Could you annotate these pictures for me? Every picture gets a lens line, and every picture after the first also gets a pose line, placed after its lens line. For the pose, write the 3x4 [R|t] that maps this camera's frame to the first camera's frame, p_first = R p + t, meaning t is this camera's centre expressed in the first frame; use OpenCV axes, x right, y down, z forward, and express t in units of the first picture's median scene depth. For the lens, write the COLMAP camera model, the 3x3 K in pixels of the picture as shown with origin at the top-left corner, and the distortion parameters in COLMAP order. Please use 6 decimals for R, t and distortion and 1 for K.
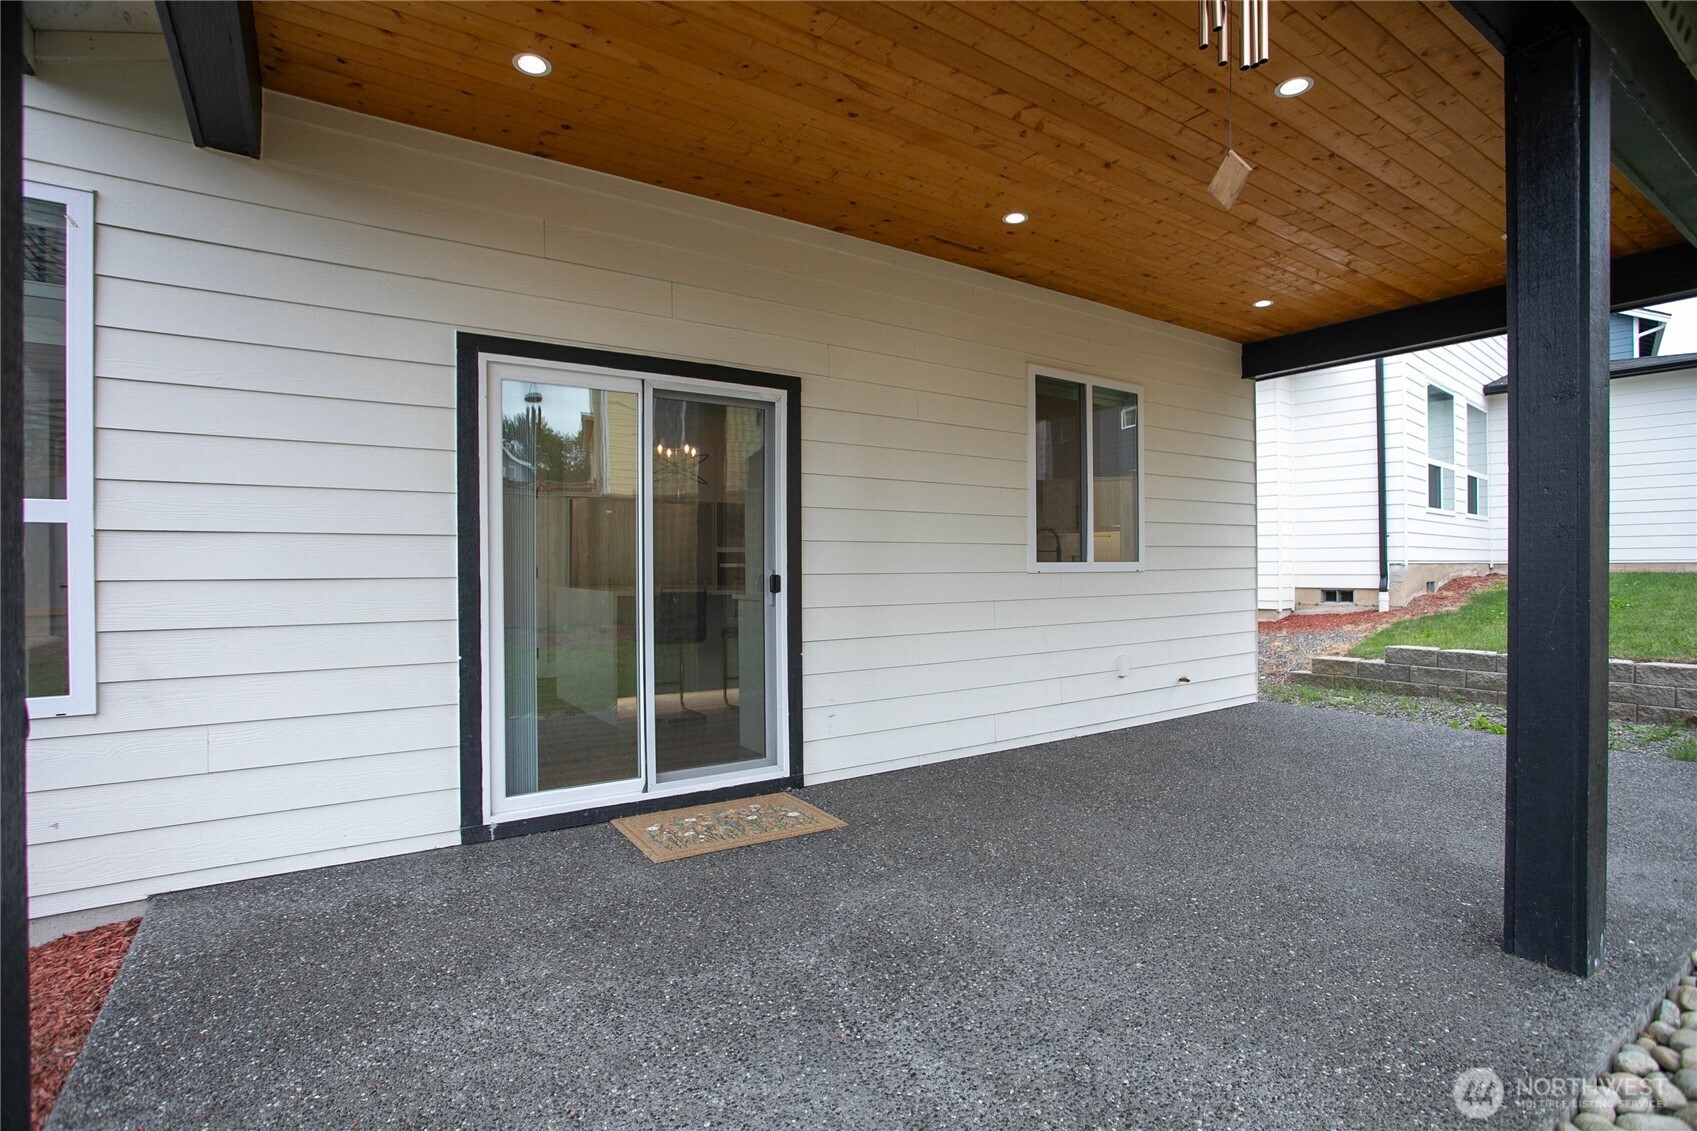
lens RADIAL K [[816.1, 0, 845.1], [0, 816.1, 562.9], [0, 0, 1]] dist [-0.053983, 0.033886]
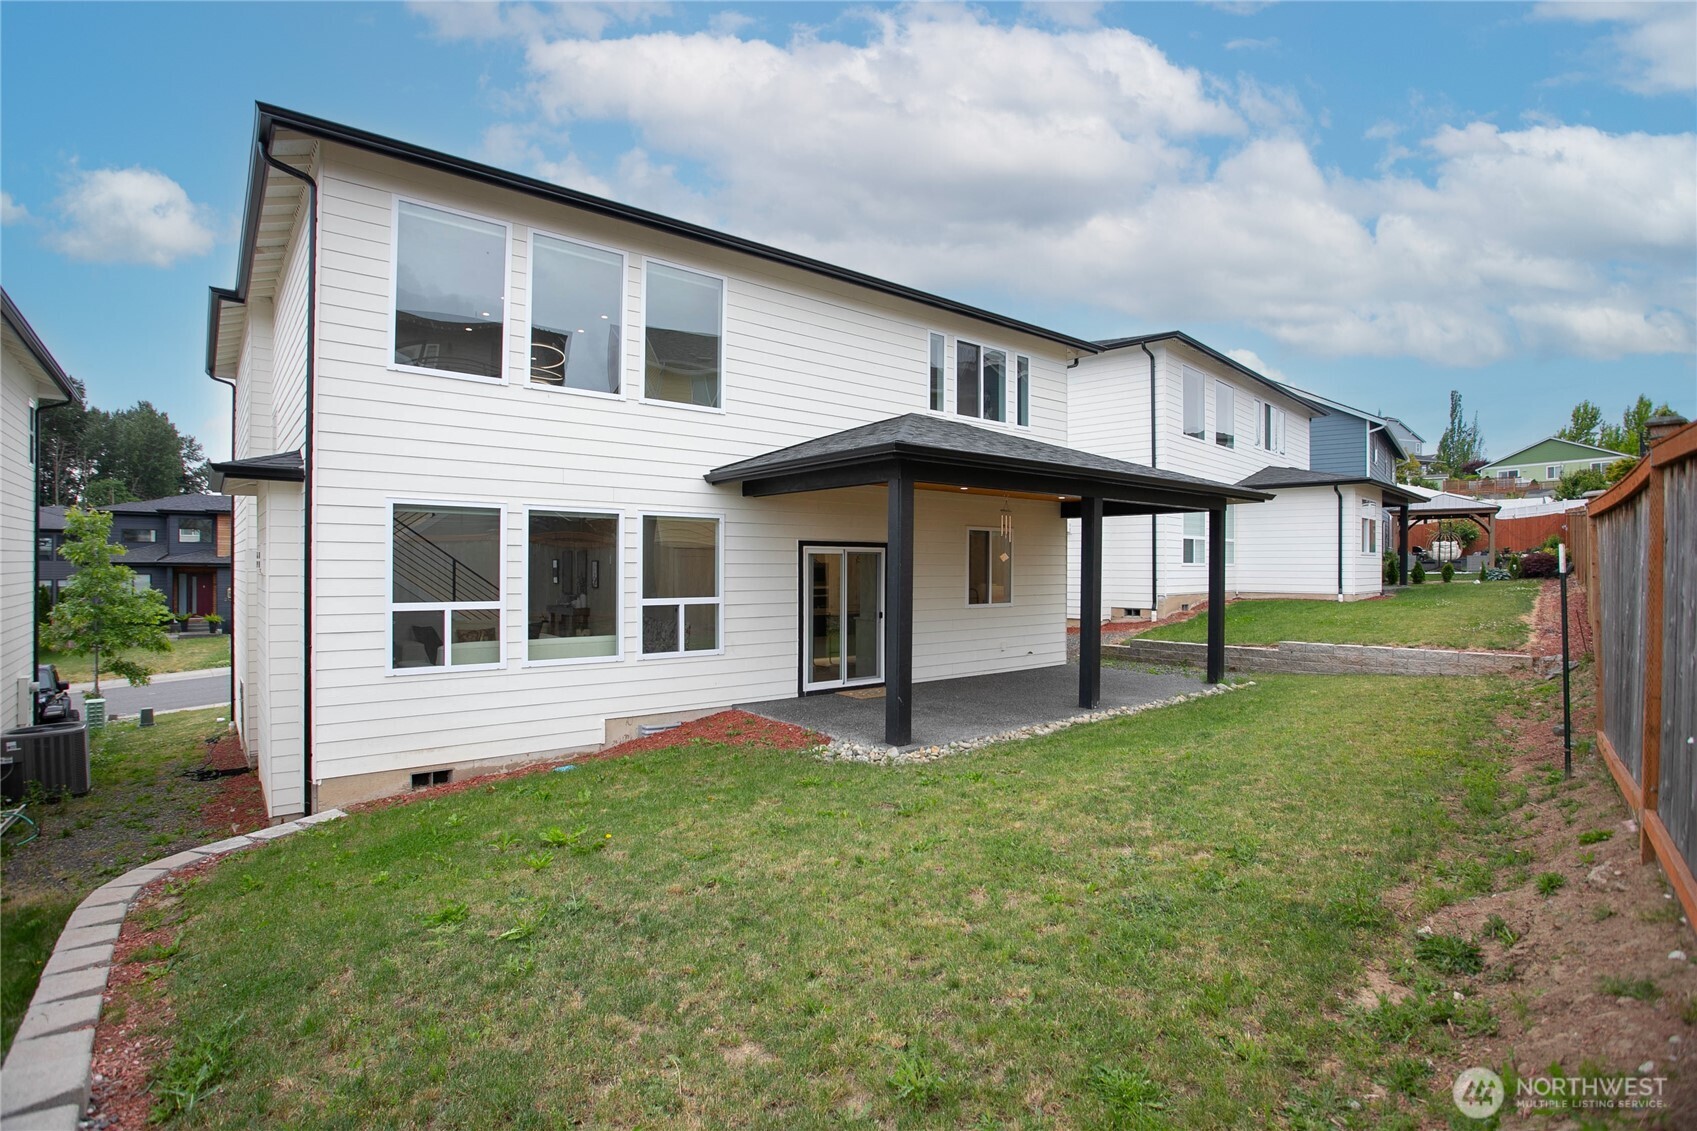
lens RADIAL K [[816.1, 0, 845.1], [0, 816.1, 562.9], [0, 0, 1]] dist [-0.053983, 0.033886]
pose [[0.995751, 0.010447, 0.091494, -0.351070], [-0.010504, 0.999945, 0.000152, -0.116640], [-0.091487, -0.001112, 0.995806, -1.368265]]
